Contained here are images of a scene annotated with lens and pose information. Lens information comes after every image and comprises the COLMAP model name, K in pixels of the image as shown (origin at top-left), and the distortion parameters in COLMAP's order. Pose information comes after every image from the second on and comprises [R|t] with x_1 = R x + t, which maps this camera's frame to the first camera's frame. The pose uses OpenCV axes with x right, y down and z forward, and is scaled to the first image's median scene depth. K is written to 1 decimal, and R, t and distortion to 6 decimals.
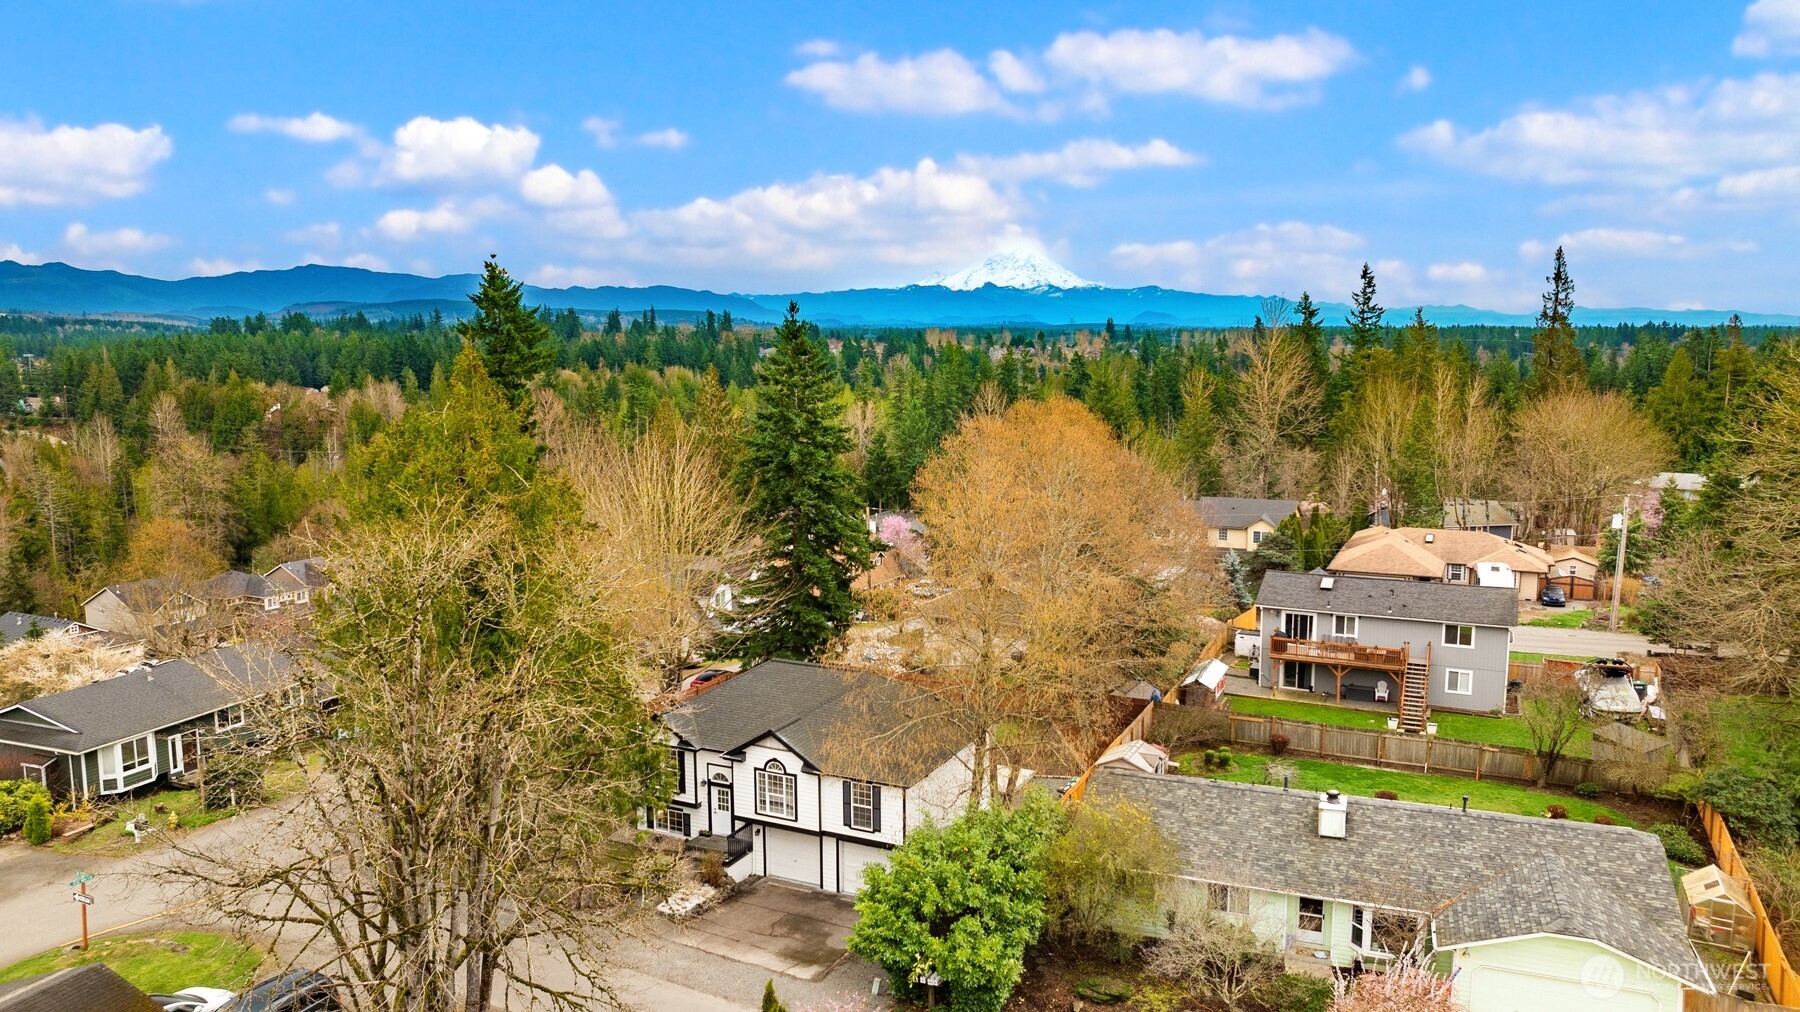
lens RADIAL K [[1267.2, 0, 893.2], [0, 1267.2, 502.0], [0, 0, 1]] dist [-0.027976, 0.023550]
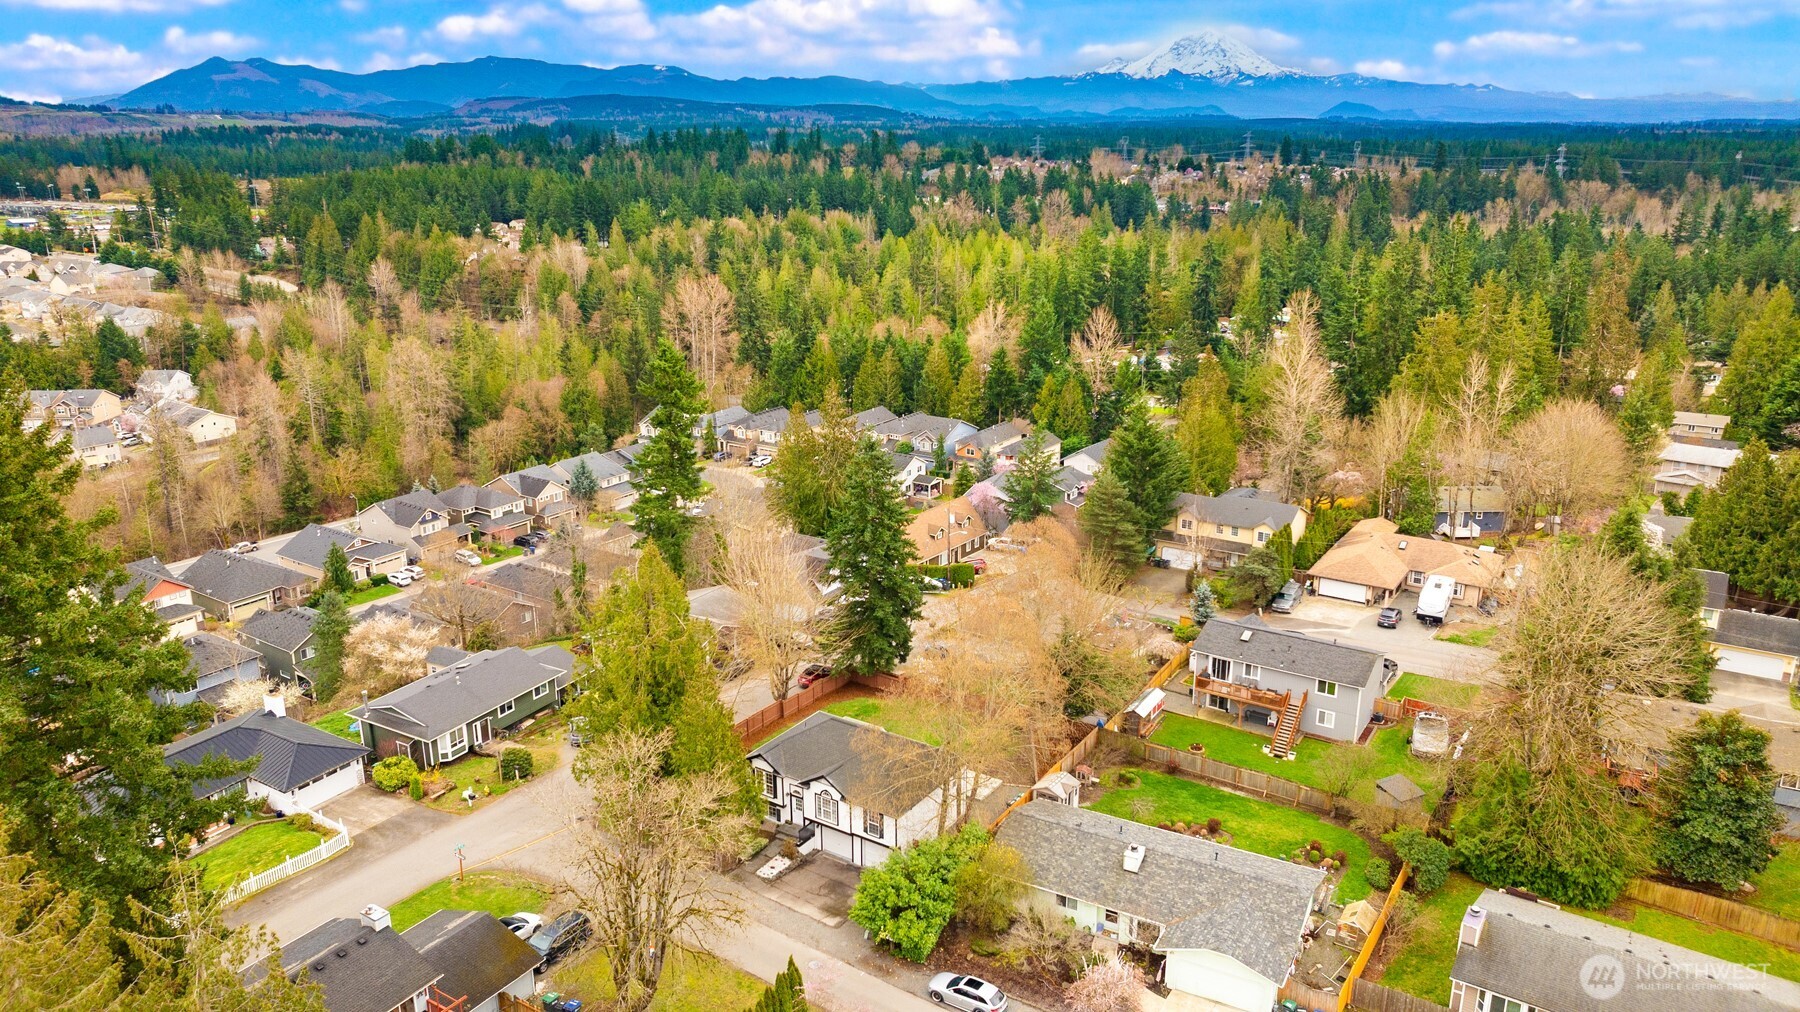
lens RADIAL K [[1267.2, 0, 894.5], [0, 1267.2, 504.9], [0, 0, 1]] dist [-0.027976, 0.023550]
pose [[0.991245, 0.038795, -0.126205, 0.191688], [-0.018138, 0.986807, 0.160880, -0.437713], [0.130781, -0.157182, 0.978872, -0.580605]]
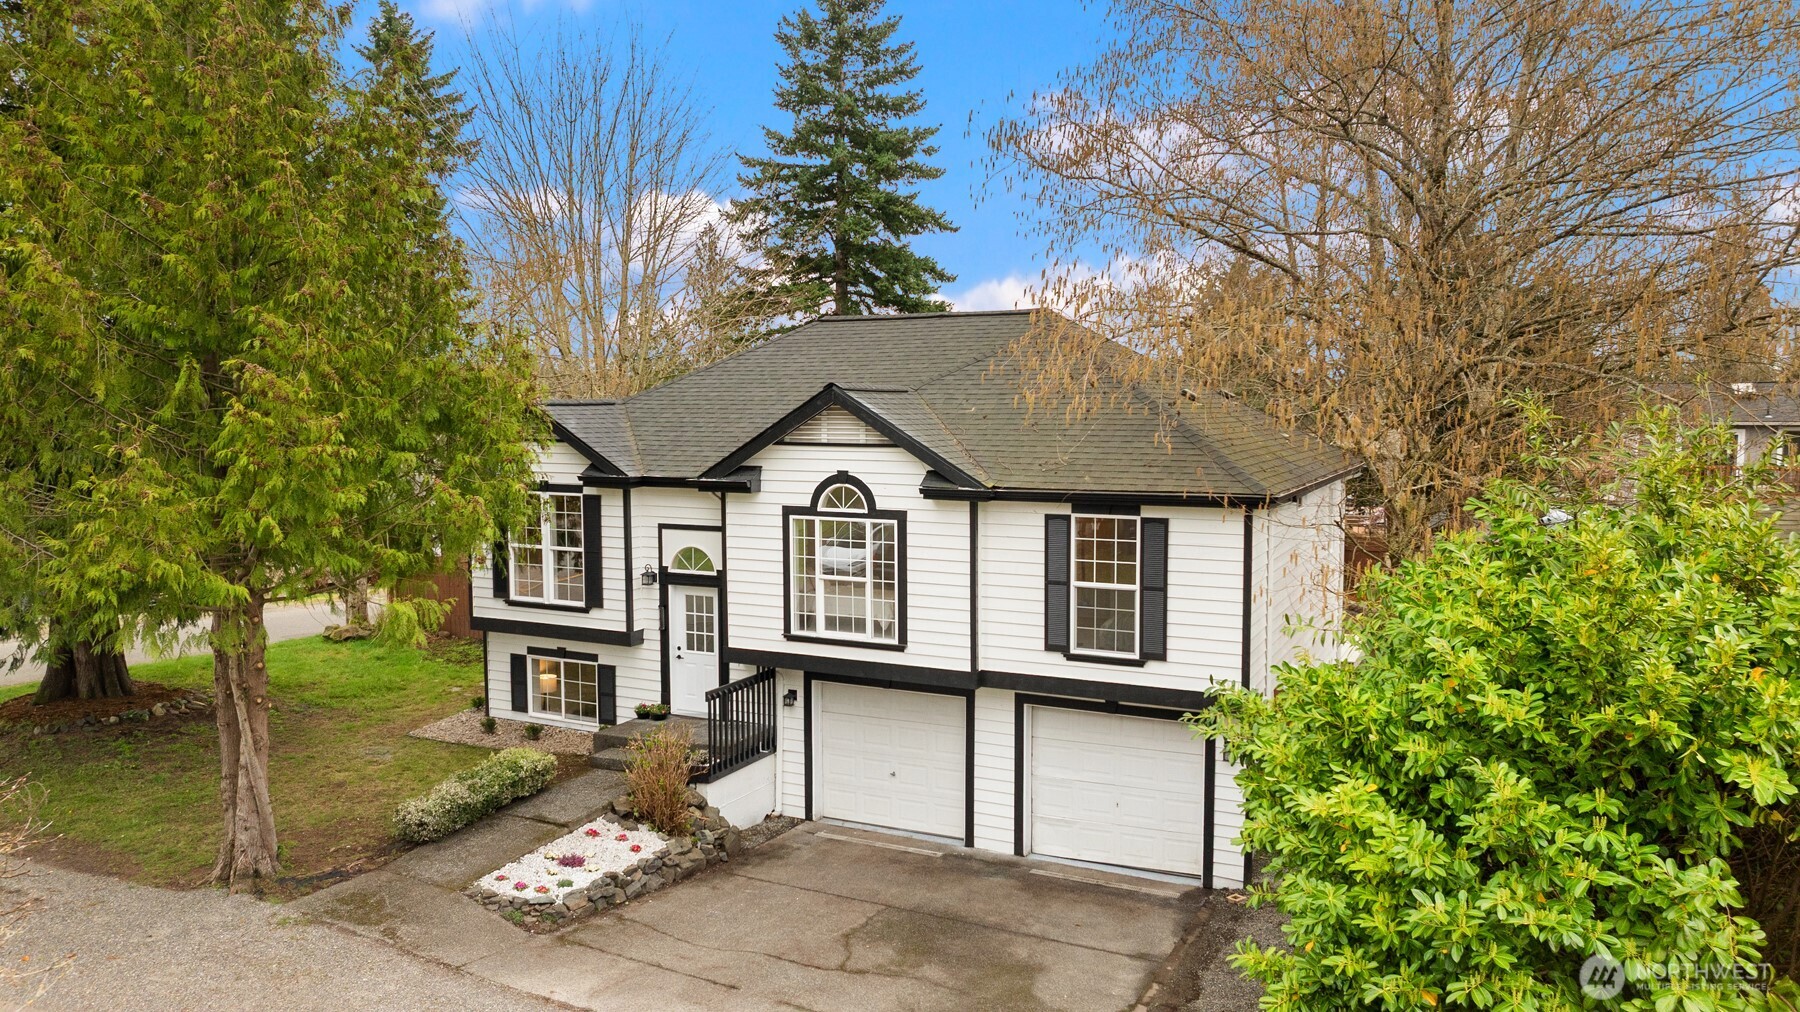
lens RADIAL K [[1267.2, 0, 902.5], [0, 1267.2, 501.2], [0, 0, 1]] dist [-0.027976, 0.023550]
pose [[0.999983, 0.004646, 0.003465, -0.074881], [-0.004446, 0.998441, -0.055641, 0.221467], [-0.003718, 0.055625, 0.998445, 0.618910]]
